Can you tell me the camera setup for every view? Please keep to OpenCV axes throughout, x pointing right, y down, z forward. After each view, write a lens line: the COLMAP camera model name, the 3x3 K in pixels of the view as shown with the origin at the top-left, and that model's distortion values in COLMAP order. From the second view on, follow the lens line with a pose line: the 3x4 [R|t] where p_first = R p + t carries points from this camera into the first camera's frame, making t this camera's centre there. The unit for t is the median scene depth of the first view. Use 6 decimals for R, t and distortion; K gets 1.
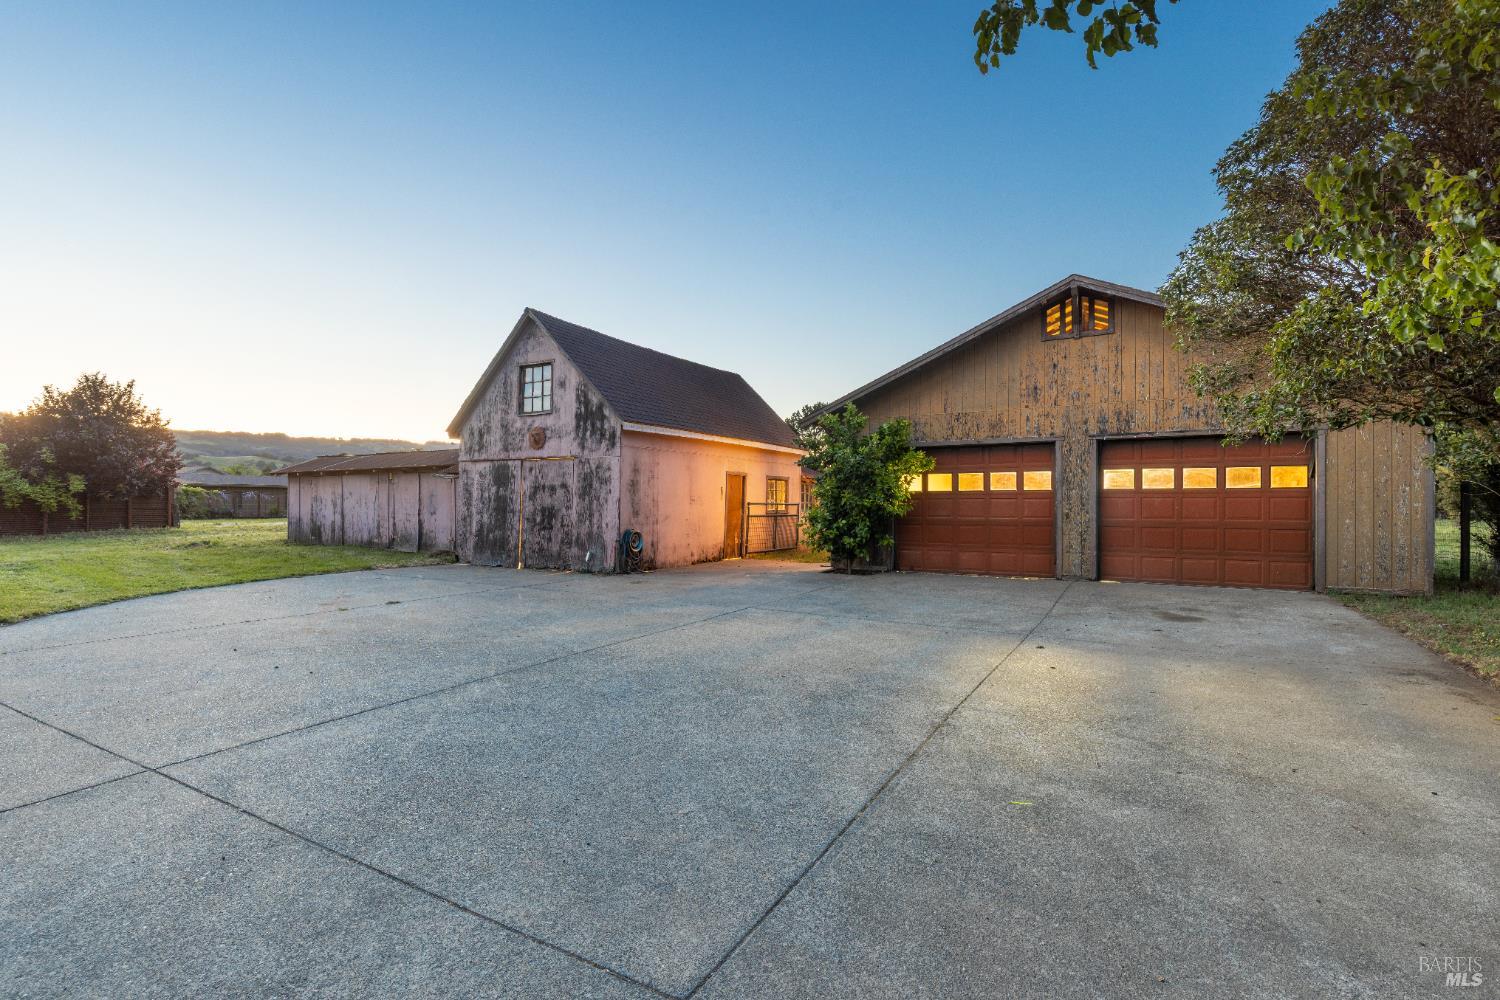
lens RADIAL K [[705.0, 0, 747.9], [0, 705.0, 502.8], [0, 0, 1]] dist [0.000590, -0.000004]
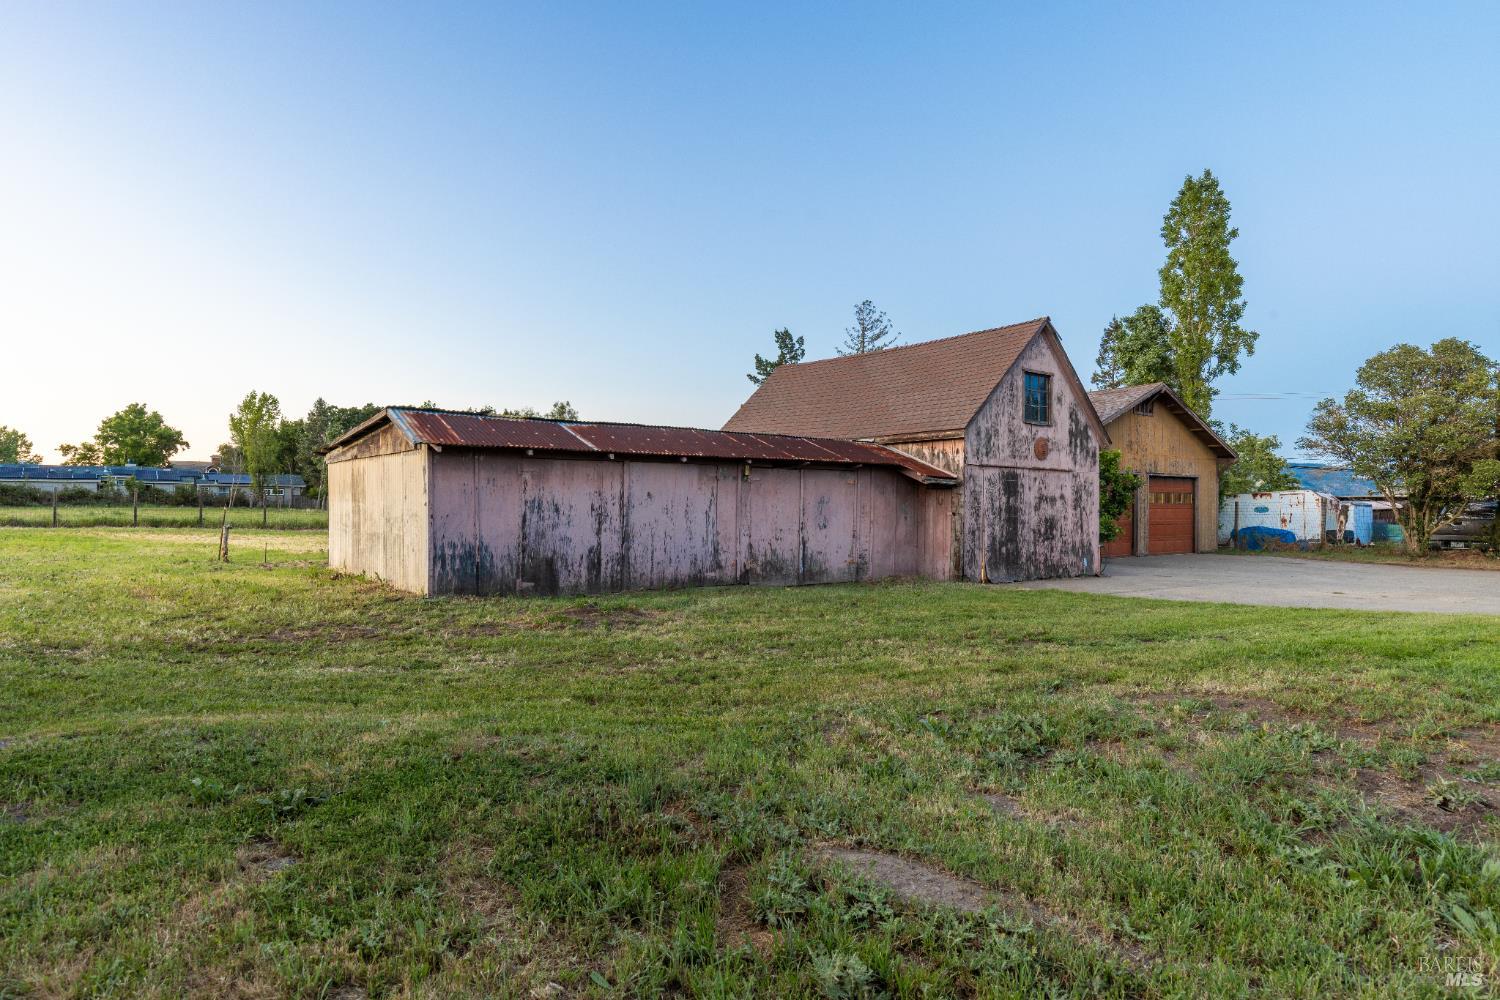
lens RADIAL K [[811.4, 0, 751.1], [0, 811.4, 504.6], [0, 0, 1]] dist [-0.001304, -0.000327]
pose [[0.421228, 0.000884, 0.906954, -1.560649], [-0.008911, 0.999955, 0.003164, -0.012860], [-0.906911, -0.009415, 0.421217, 0.916301]]
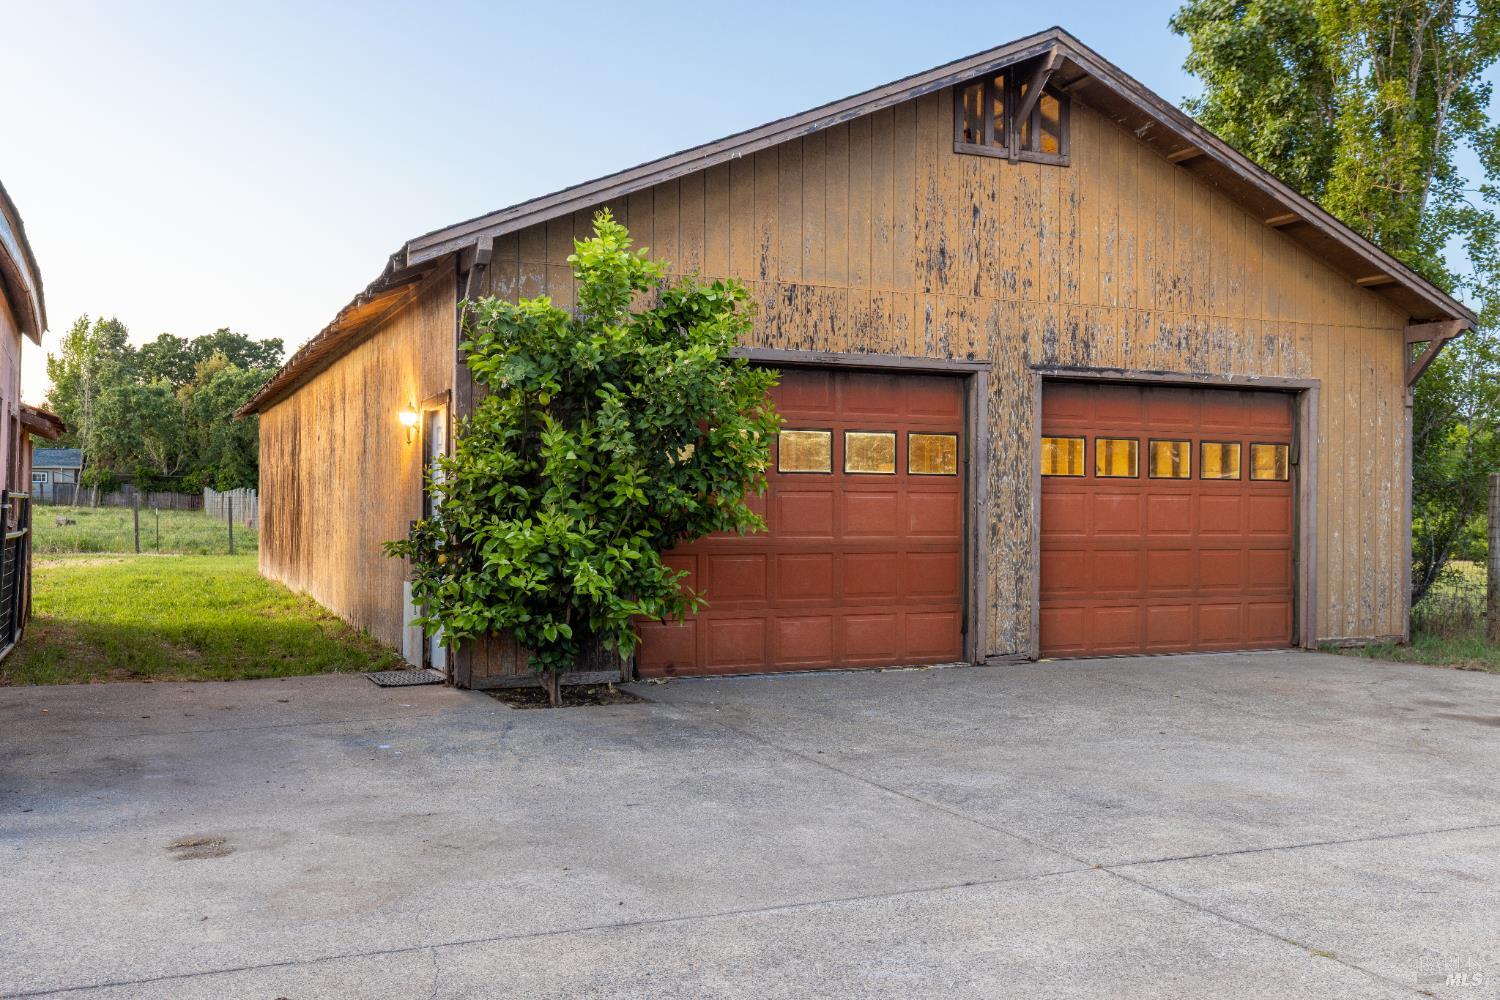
lens RADIAL K [[1390.7, 0, 748.9], [0, 1390.7, 501.8], [0, 0, 1]] dist [0.007586, 0.000000]
pose [[0.581703, 0.003316, 0.813394, -0.364662], [-0.009815, 0.999948, 0.002942, -0.001538], [-0.813342, -0.009695, 0.581705, 0.523314]]
